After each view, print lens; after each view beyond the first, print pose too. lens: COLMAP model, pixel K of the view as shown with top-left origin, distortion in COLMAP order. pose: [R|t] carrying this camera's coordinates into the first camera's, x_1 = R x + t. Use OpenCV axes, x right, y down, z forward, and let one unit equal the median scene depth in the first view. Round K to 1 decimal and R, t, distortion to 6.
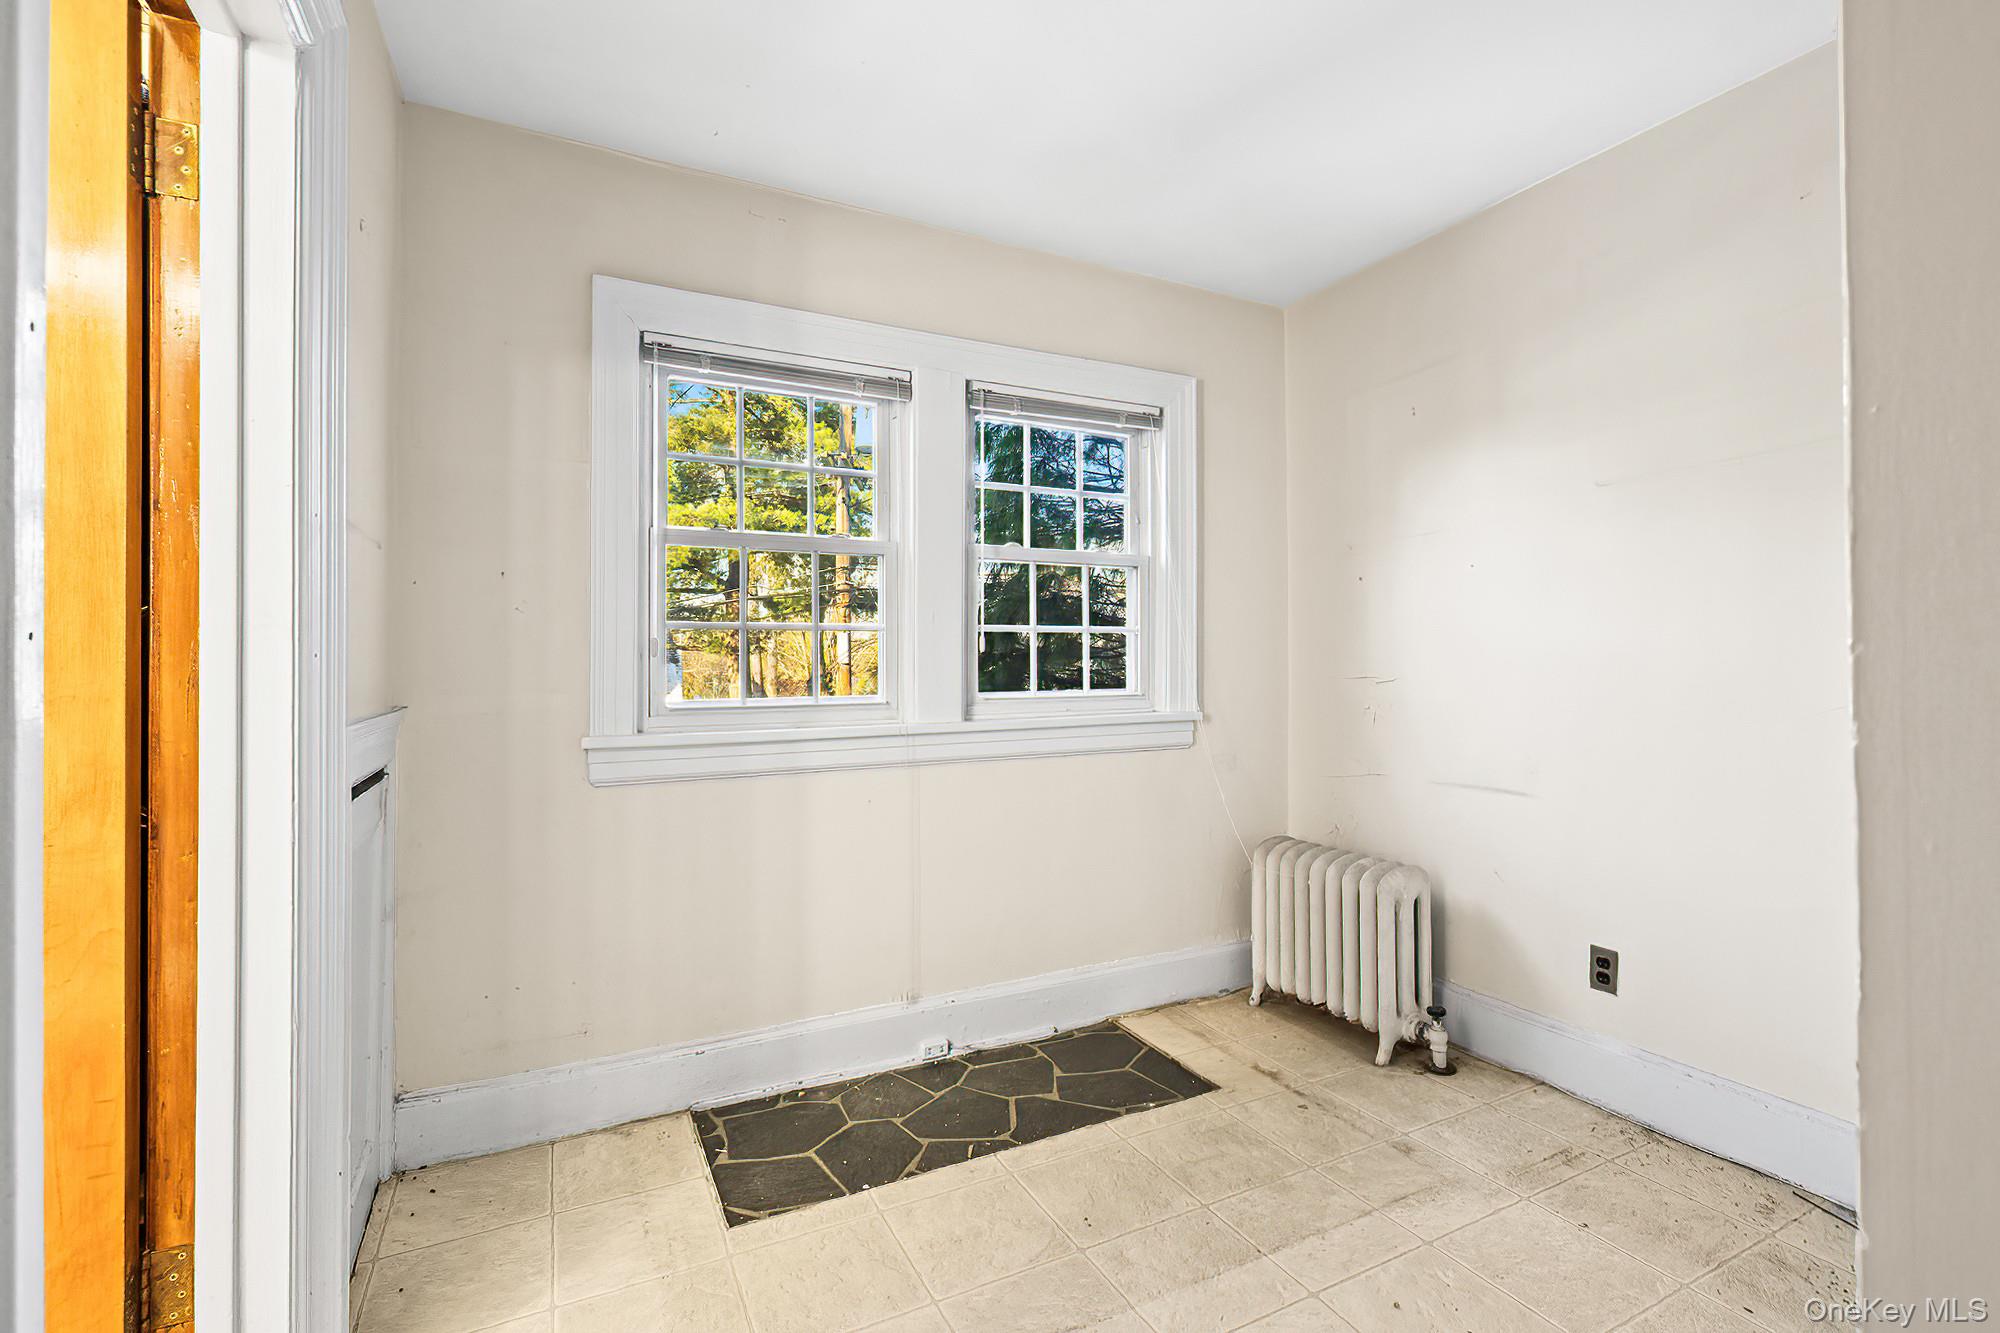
lens RADIAL K [[863.3, 0, 981.8], [0, 863.3, 660.1], [0, 0, 1]] dist [-0.001132, -0.000107]
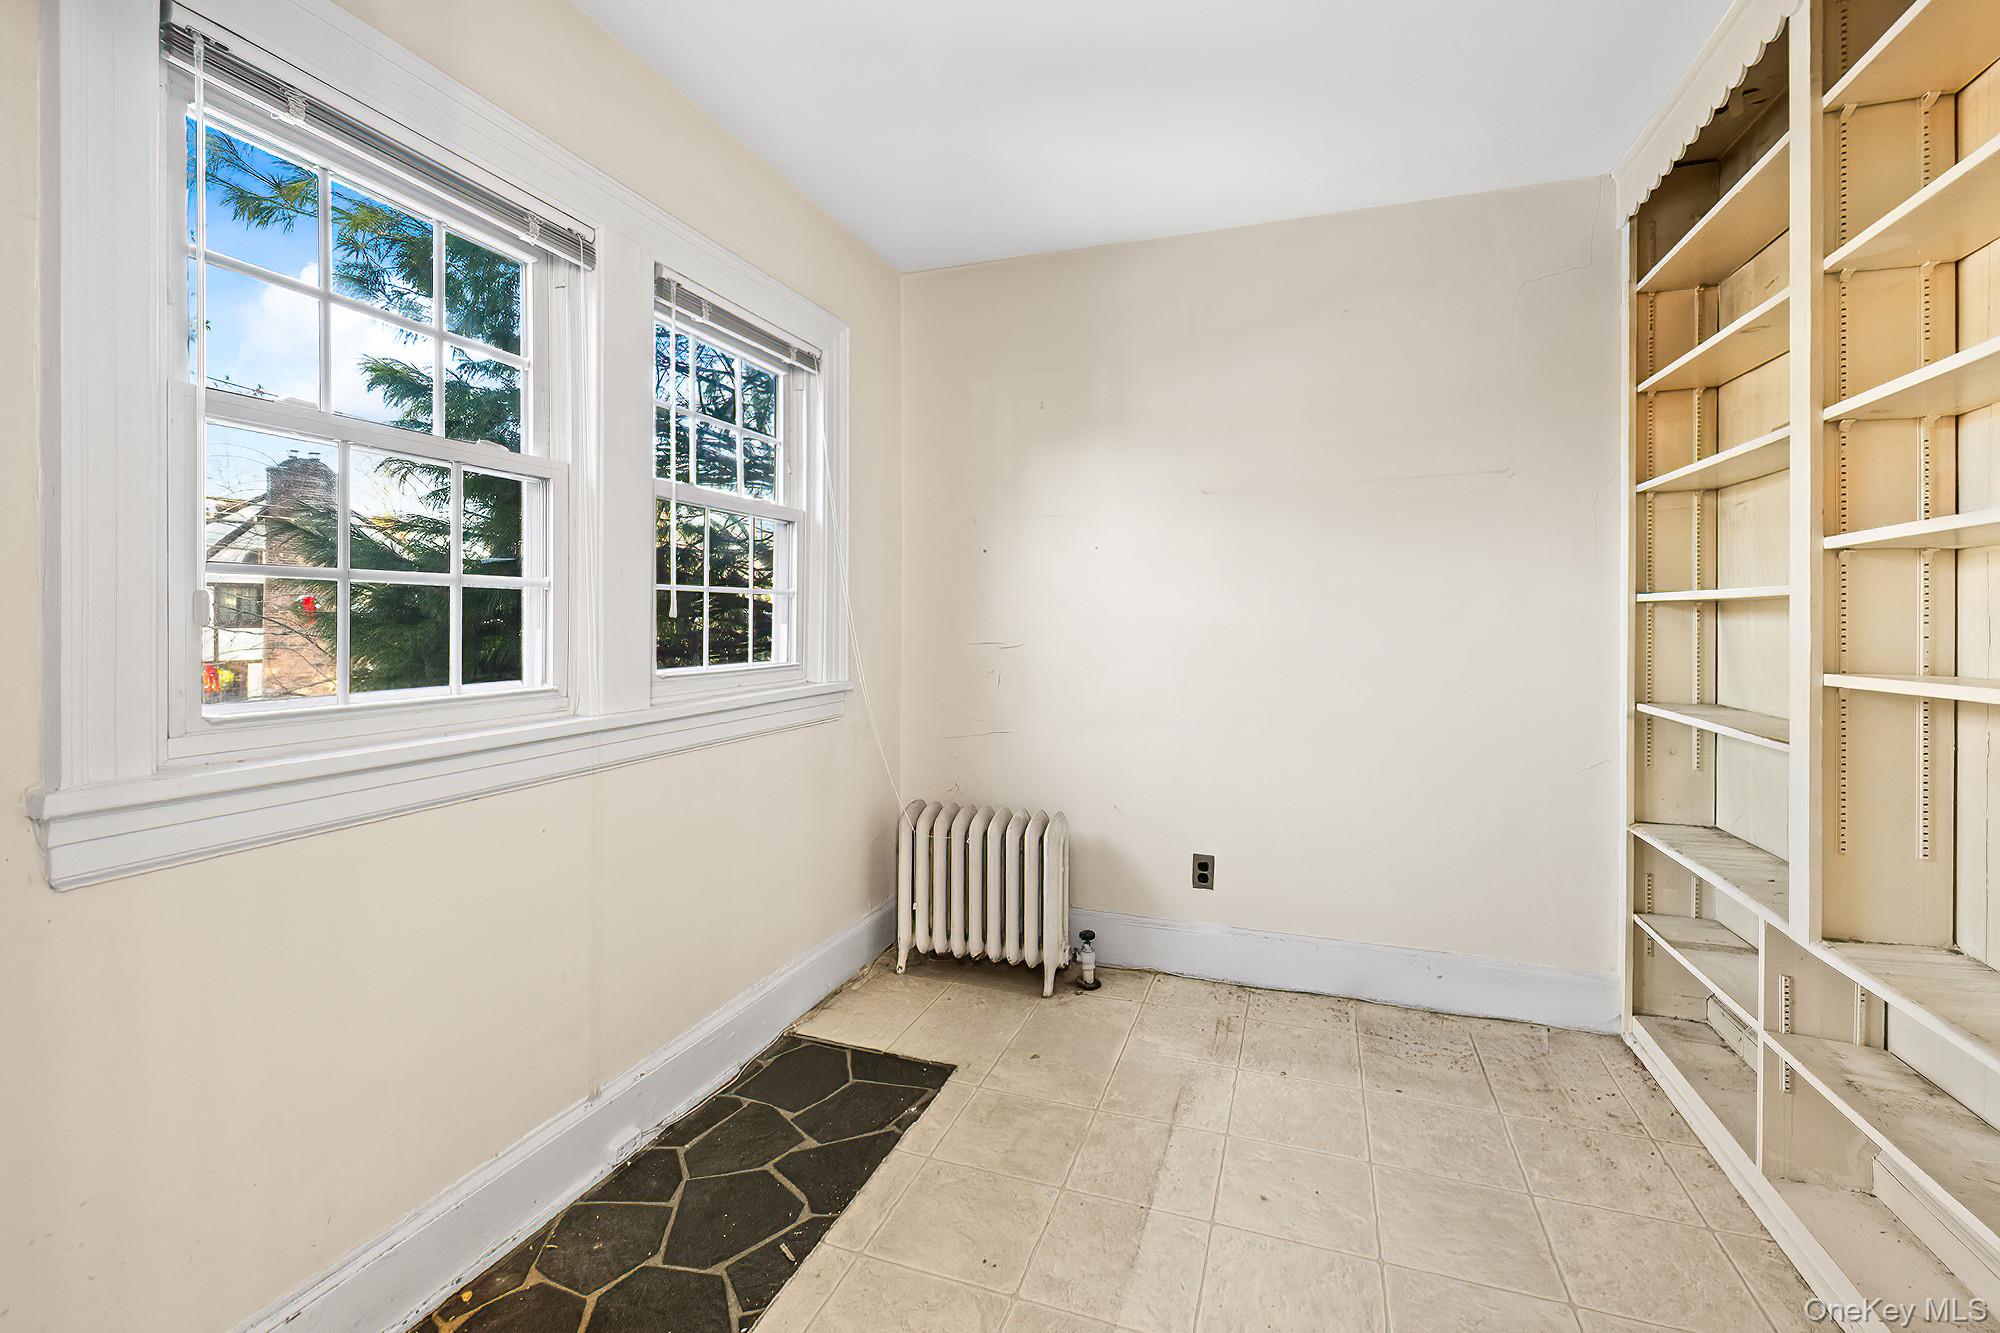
lens RADIAL K [[863.3, 0, 976.7], [0, 863.3, 629.2], [0, 0, 1]] dist [-0.001132, -0.000107]
pose [[0.735477, -0.000598, 0.677550, -0.356440], [-0.011220, 0.999852, 0.013062, -0.013364], [-0.677457, -0.017209, 0.735361, 0.261206]]
